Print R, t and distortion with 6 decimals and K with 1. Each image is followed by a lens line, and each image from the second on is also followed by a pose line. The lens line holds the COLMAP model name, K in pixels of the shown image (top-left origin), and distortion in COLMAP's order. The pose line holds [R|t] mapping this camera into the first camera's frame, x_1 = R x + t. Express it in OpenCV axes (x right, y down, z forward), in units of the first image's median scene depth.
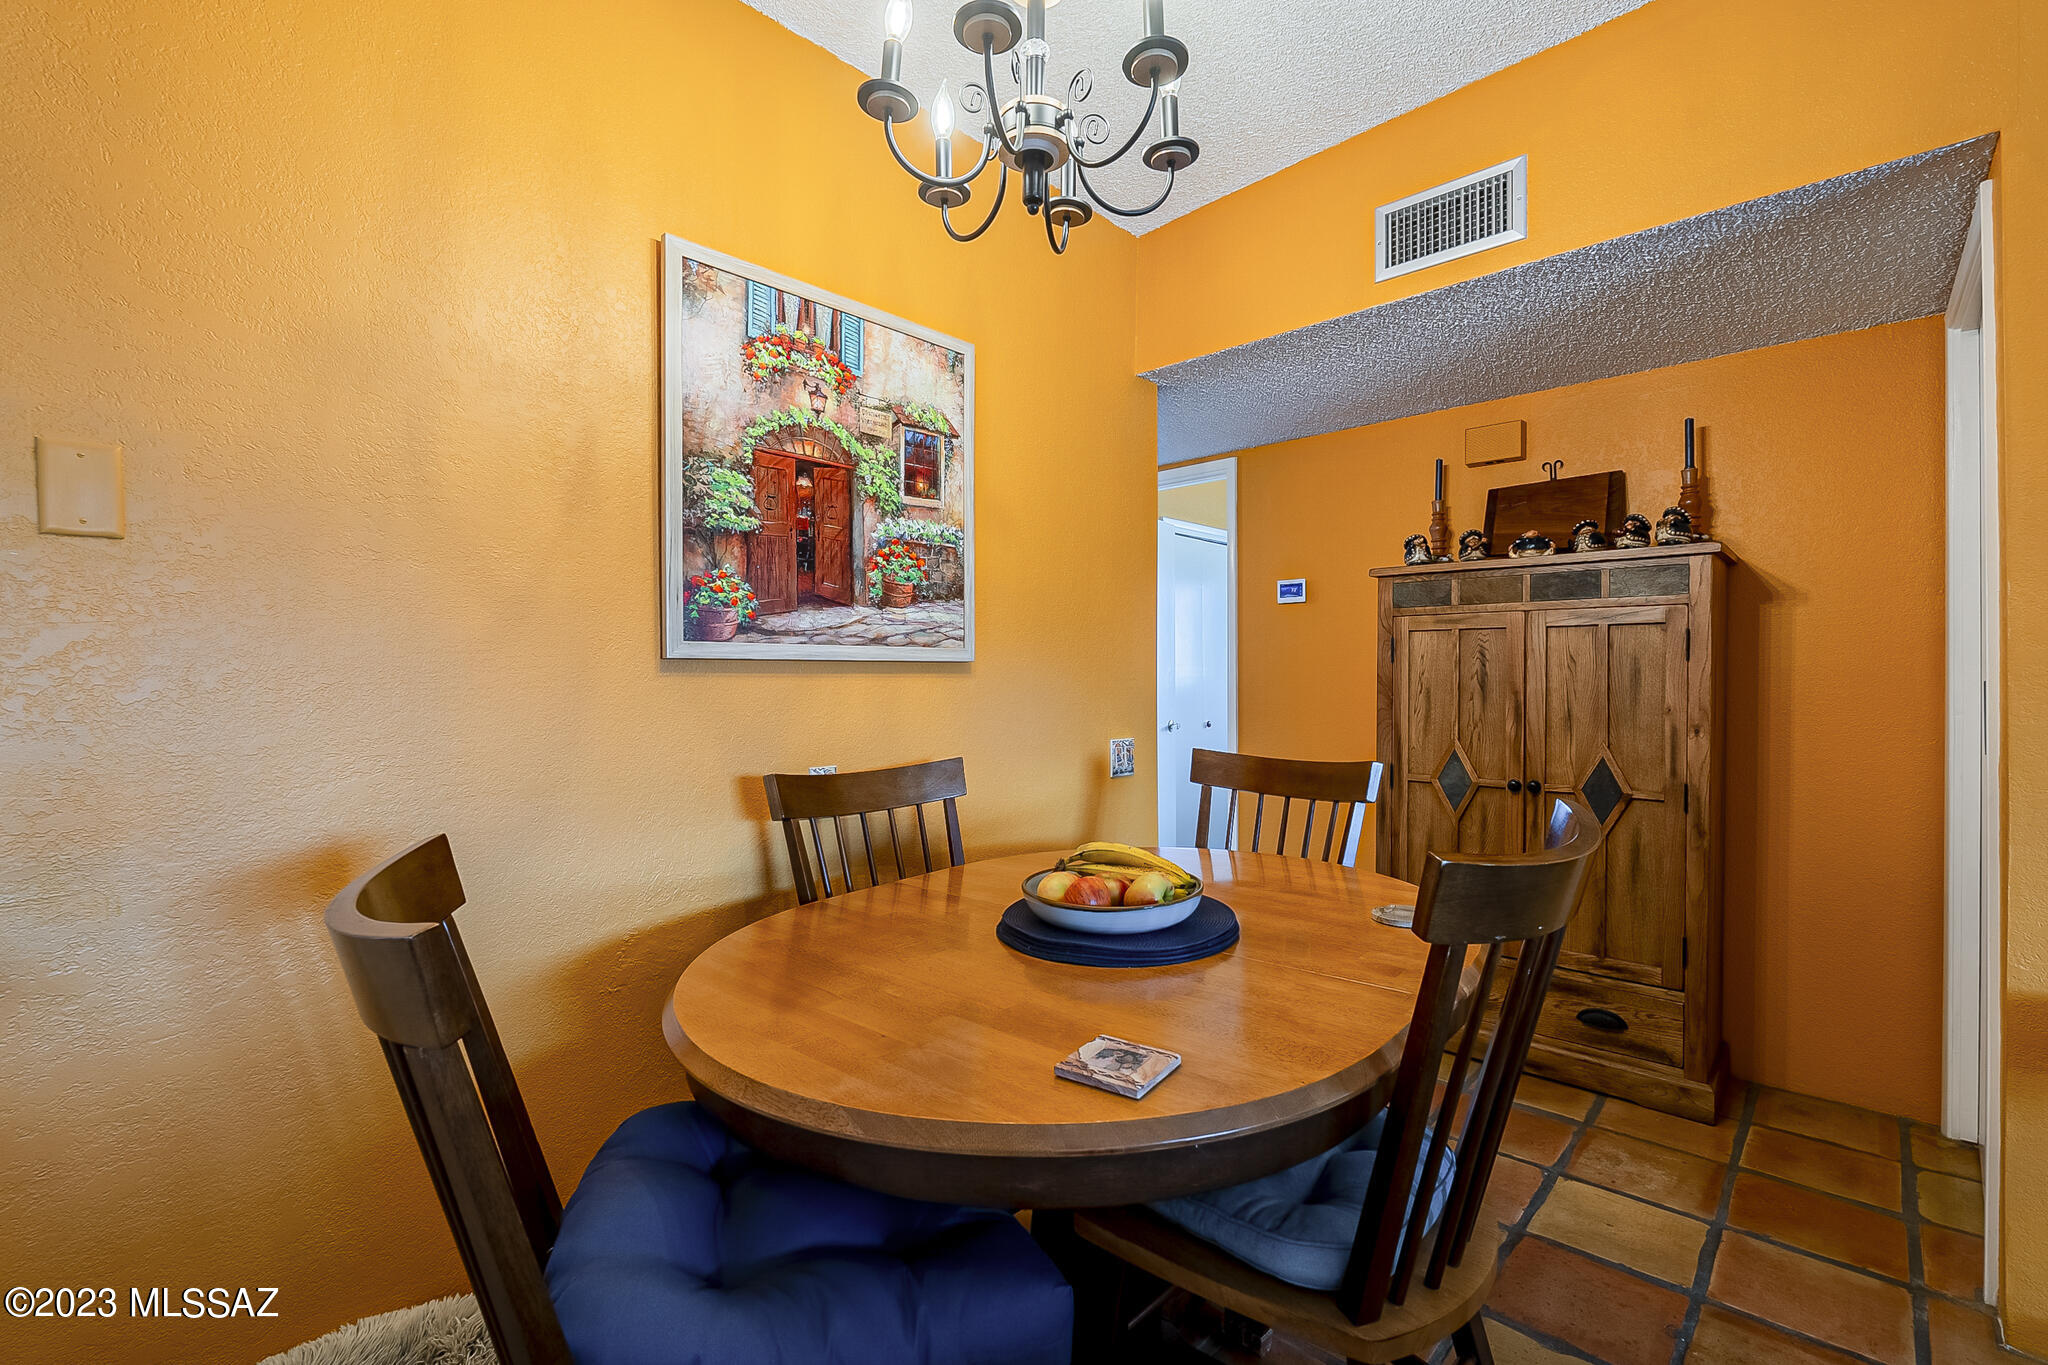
lens RADIAL K [[902.3, 0, 1019.5], [0, 902.3, 685.0], [0, 0, 1]] dist [-0.002737, -0.000645]
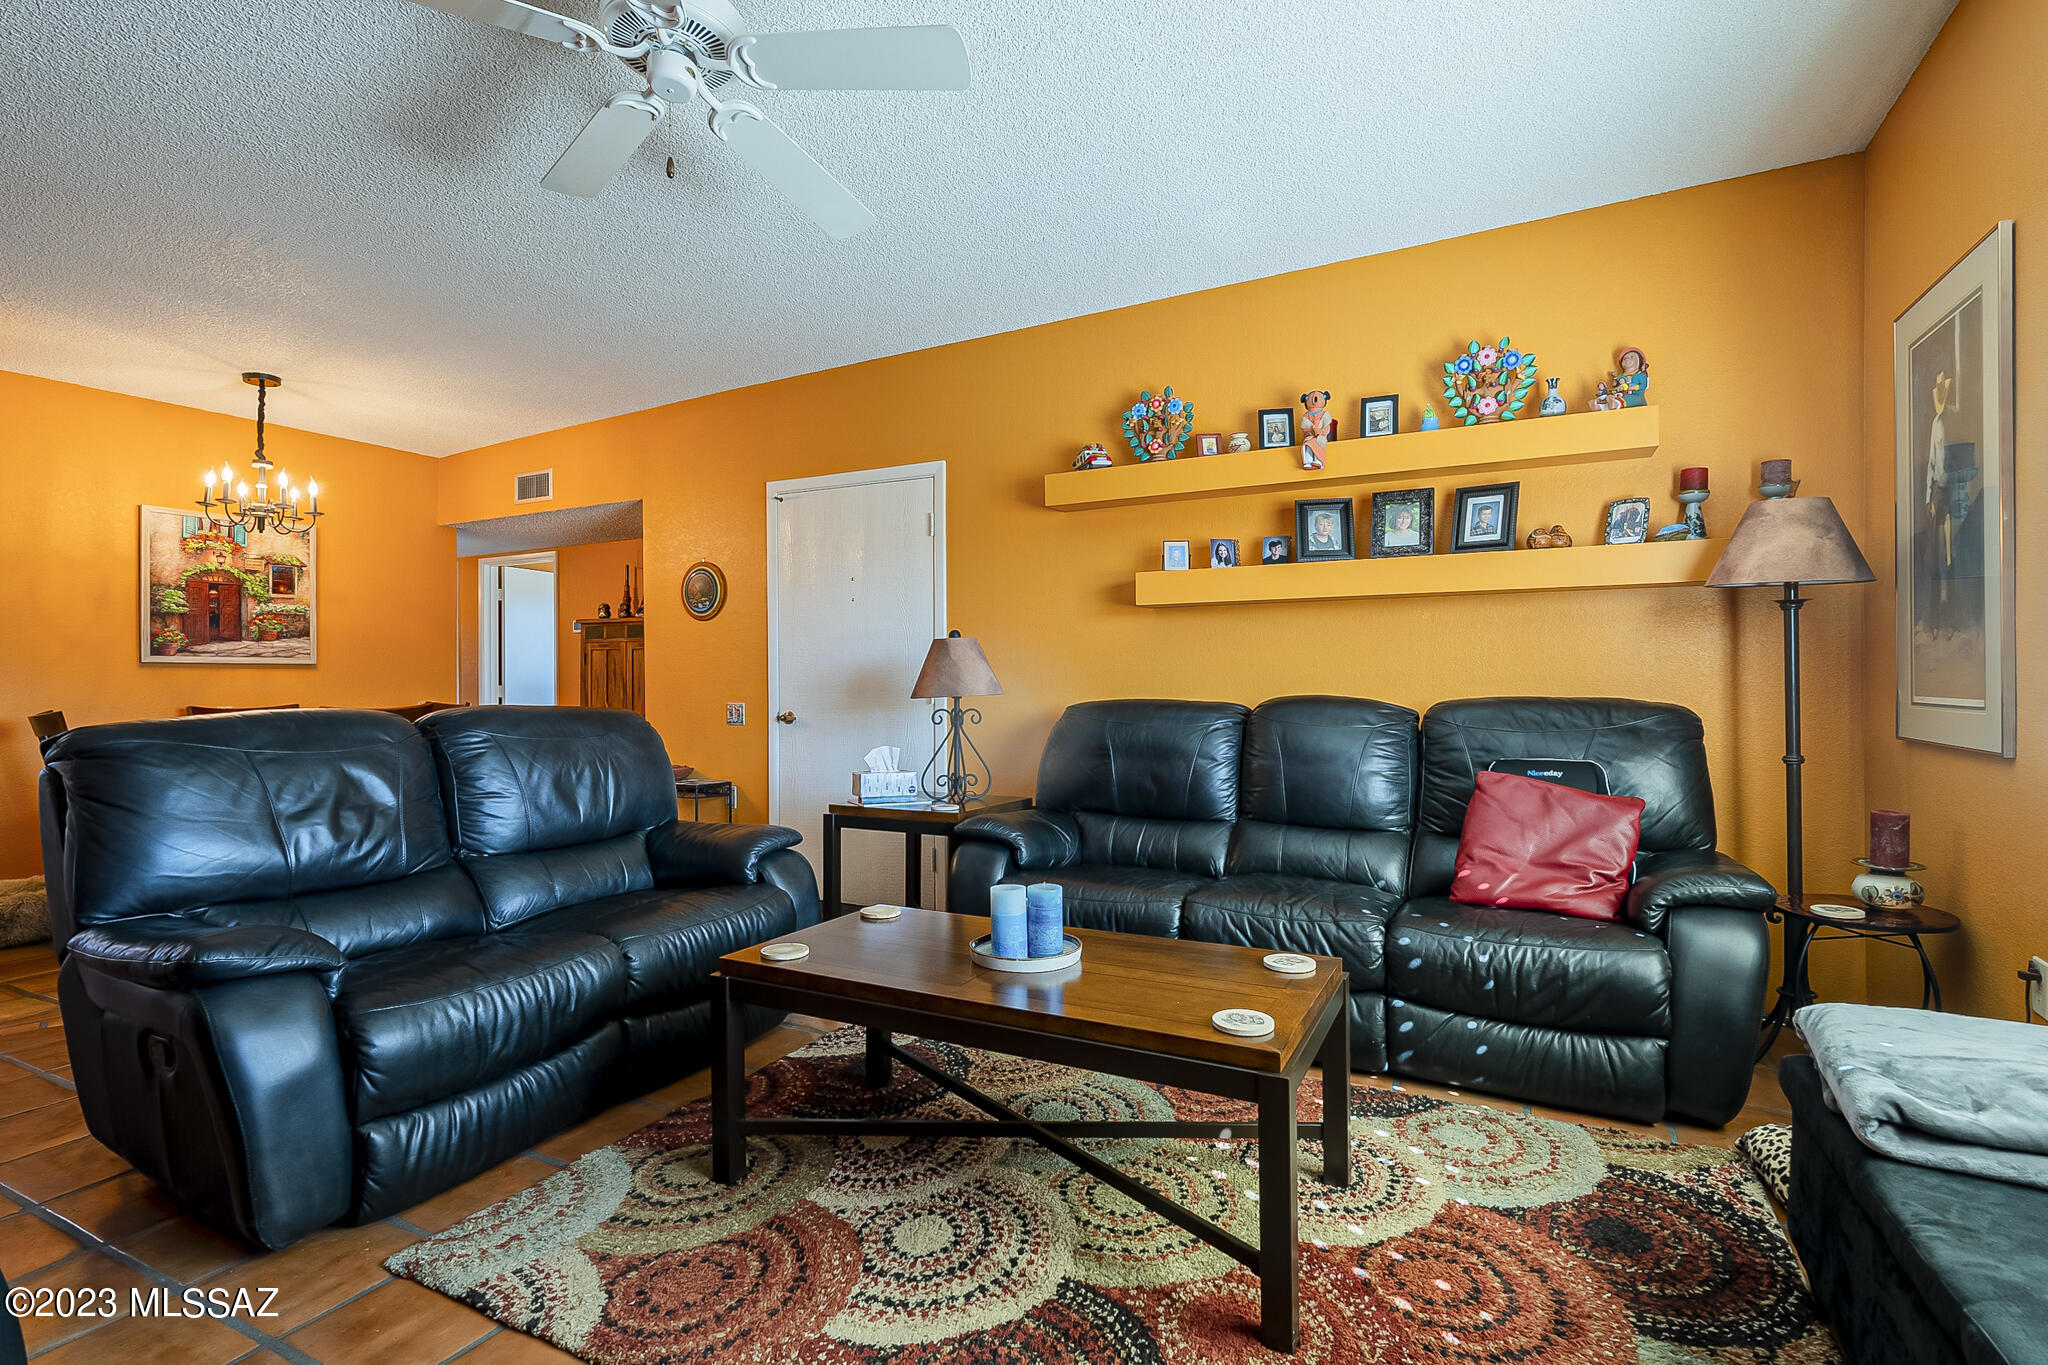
lens RADIAL K [[967.2, 0, 1017.3], [0, 967.2, 687.5], [0, 0, 1]] dist [-0.004428, 0.000699]
pose [[0.963731, 0.000408, 0.266876, 0.969904], [-0.000991, 0.999997, 0.002052, 0.026706], [-0.266875, -0.002242, 0.963729, -1.764458]]
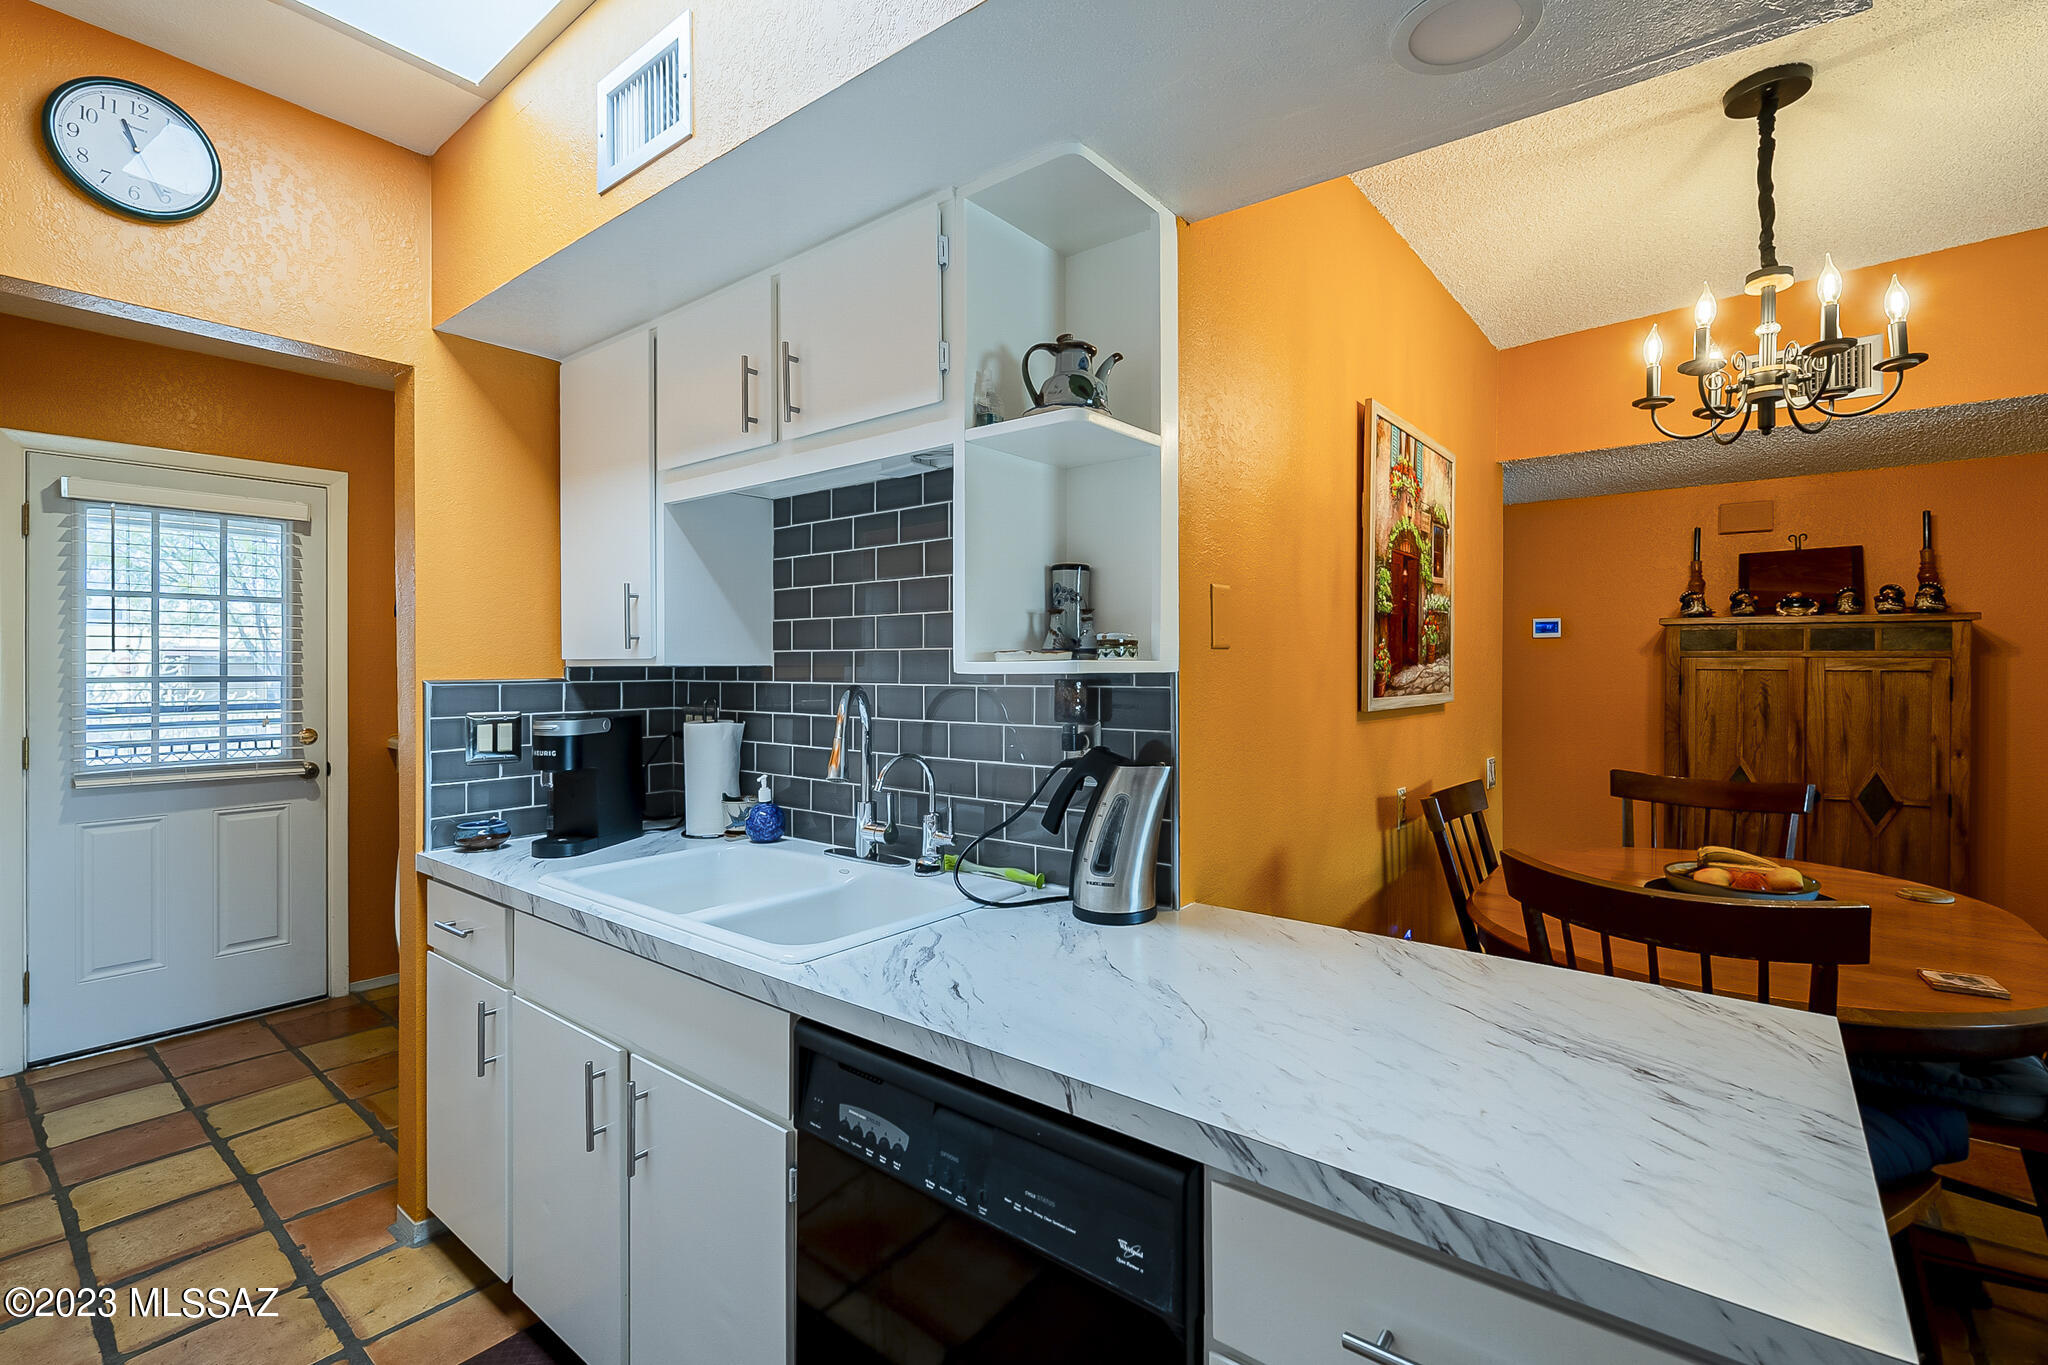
lens RADIAL K [[902.3, 0, 988.7], [0, 902.3, 669.9], [0, 0, 1]] dist [-0.002737, -0.000645]
pose [[0.997950, 0.006877, 0.063626, -0.753019], [-0.006999, 0.999974, 0.001691, -0.065403], [-0.063613, -0.002133, 0.997972, -0.224044]]
